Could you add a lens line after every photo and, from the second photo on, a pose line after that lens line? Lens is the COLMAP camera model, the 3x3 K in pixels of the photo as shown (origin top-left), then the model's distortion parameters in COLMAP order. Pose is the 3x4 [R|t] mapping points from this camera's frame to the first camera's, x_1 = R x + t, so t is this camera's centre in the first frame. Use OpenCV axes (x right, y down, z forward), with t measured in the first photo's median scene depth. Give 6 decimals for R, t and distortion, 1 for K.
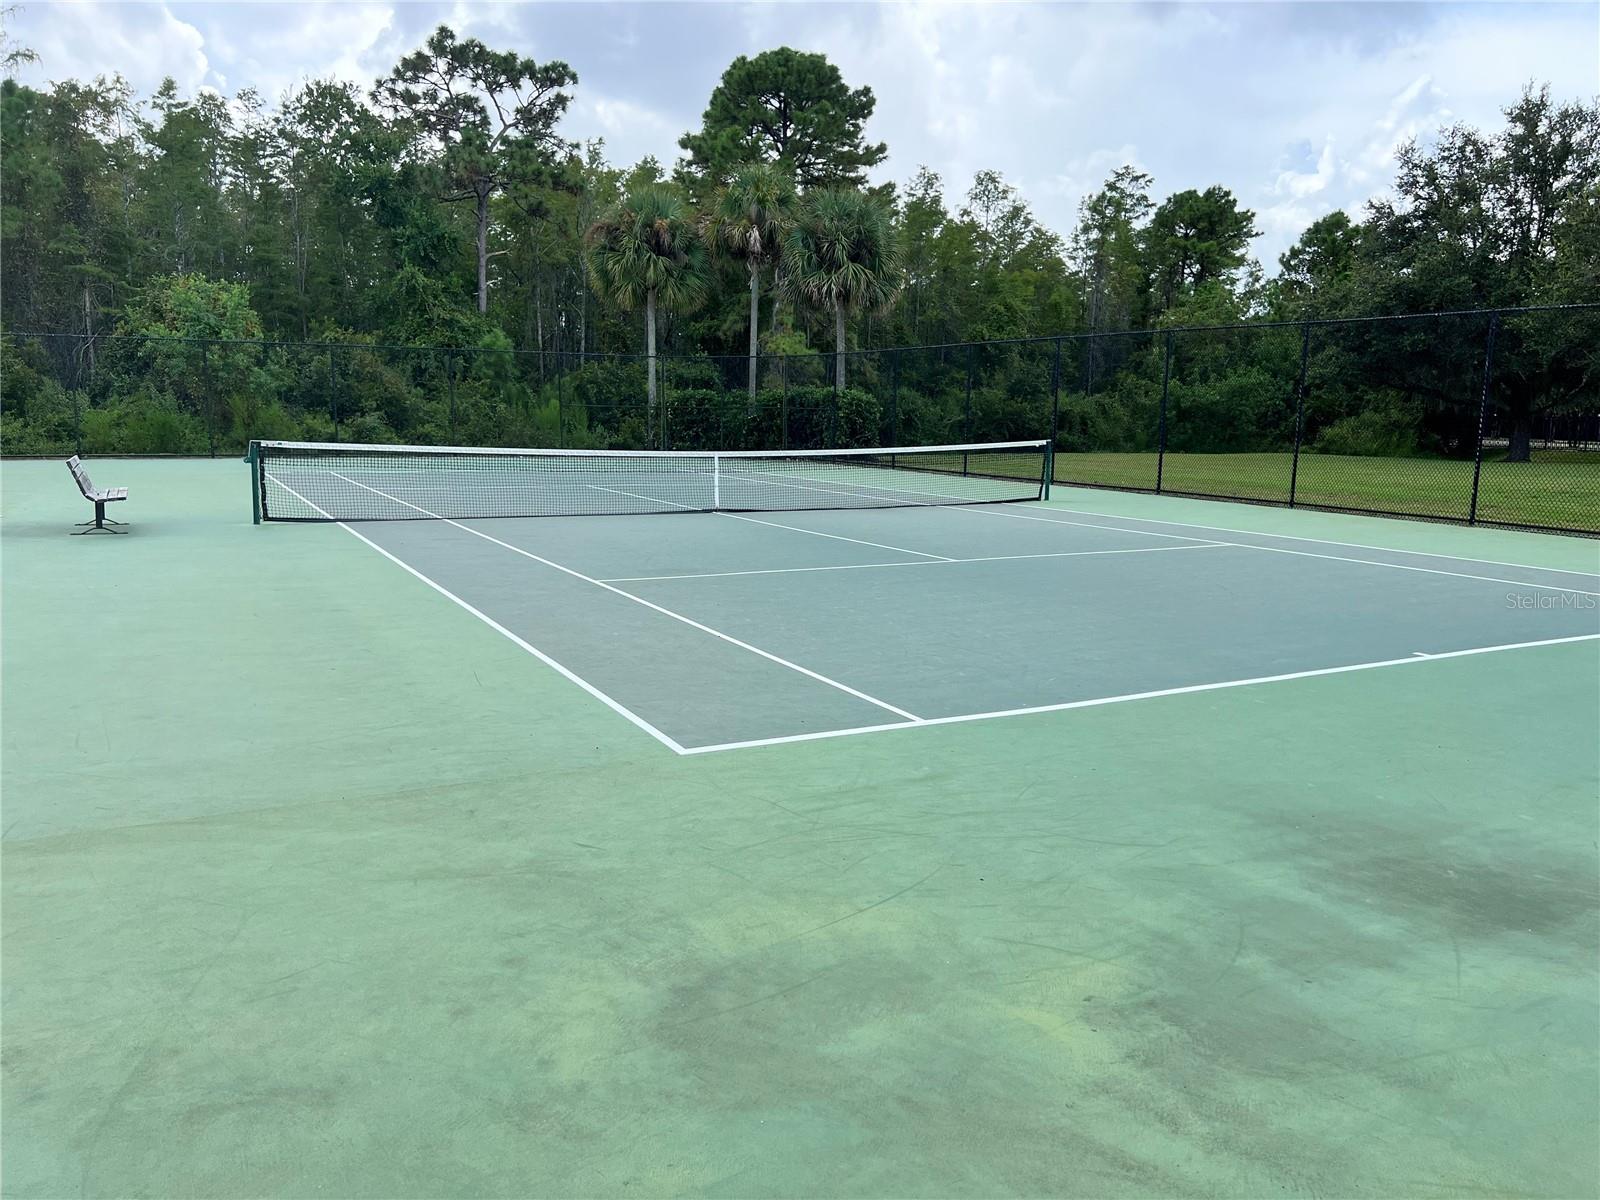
lens RADIAL K [[1212.8, 0, 793.5], [0, 1212.8, 607.5], [0, 0, 1]] dist [0.006684, 0.002337]
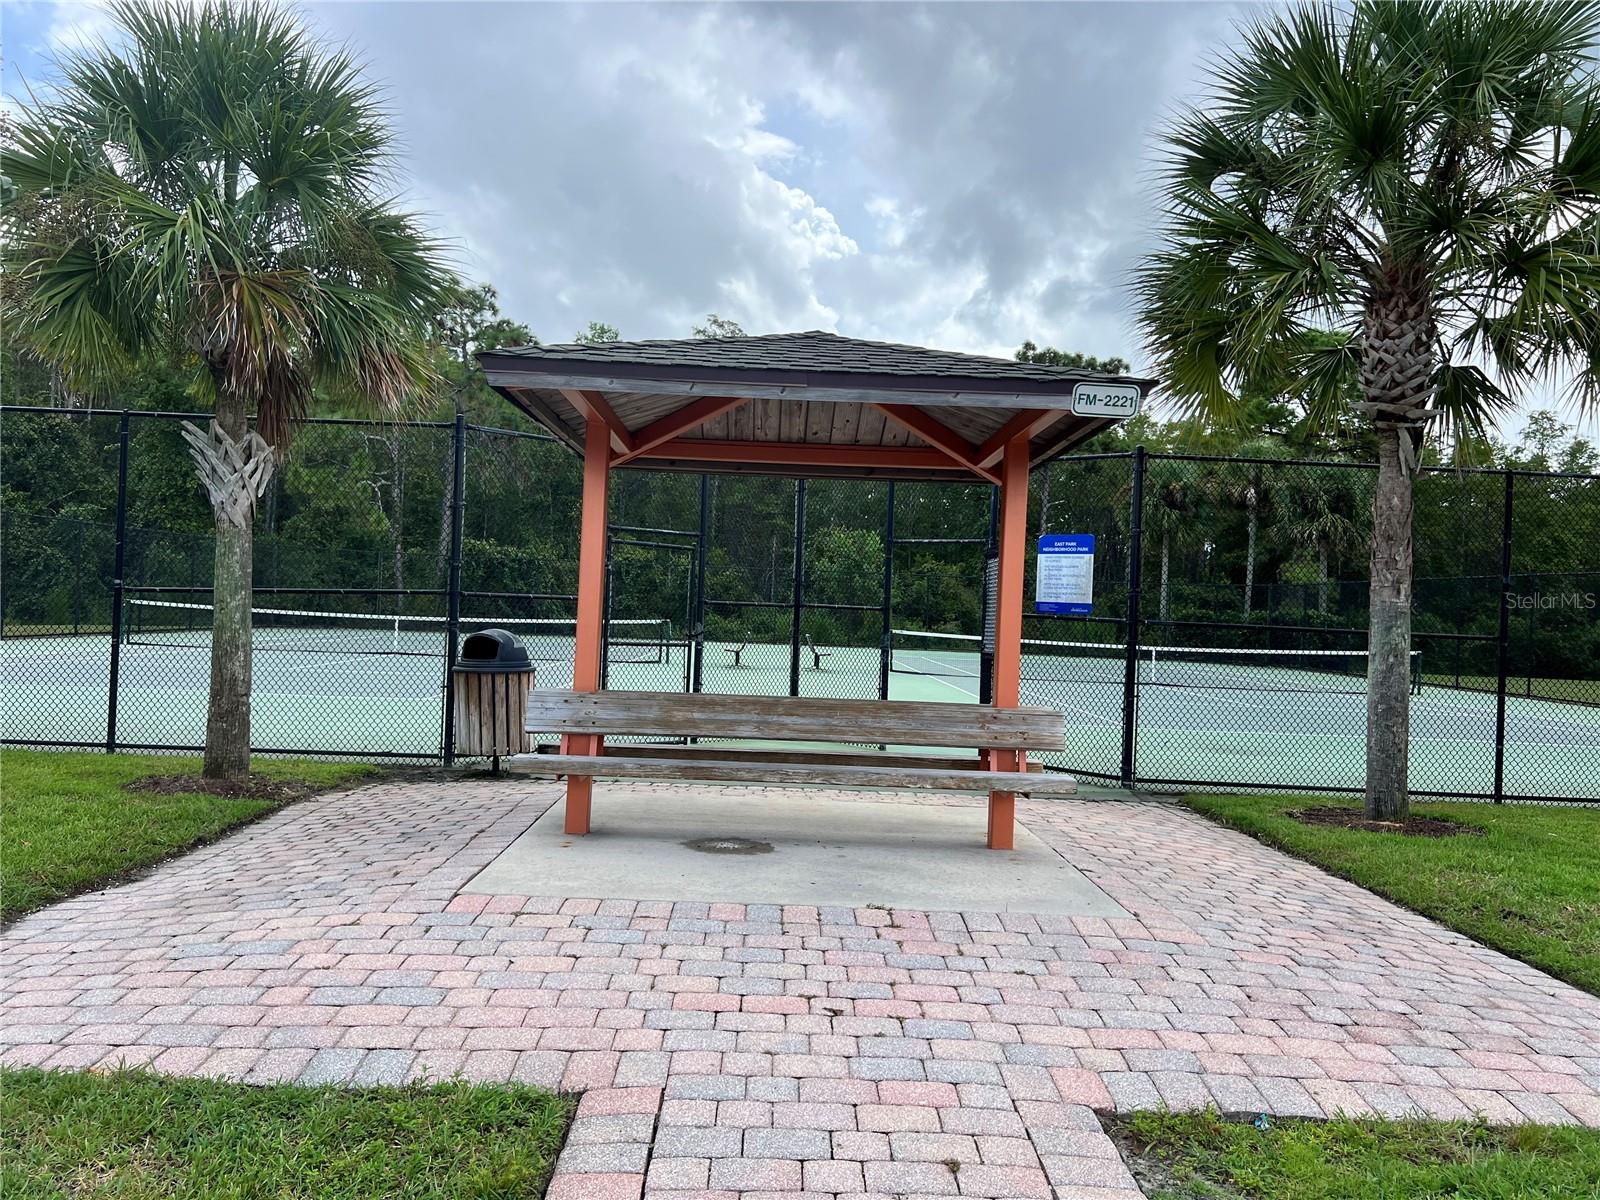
lens RADIAL K [[1212.8, 0, 793.5], [0, 1212.8, 607.5], [0, 0, 1]] dist [0.006684, 0.002337]
pose [[0.893022, 0.020641, -0.449539, 0.112935], [-0.100837, 0.982724, -0.155195, 0.055995], [0.438569, 0.183923, 0.879676, -0.300945]]
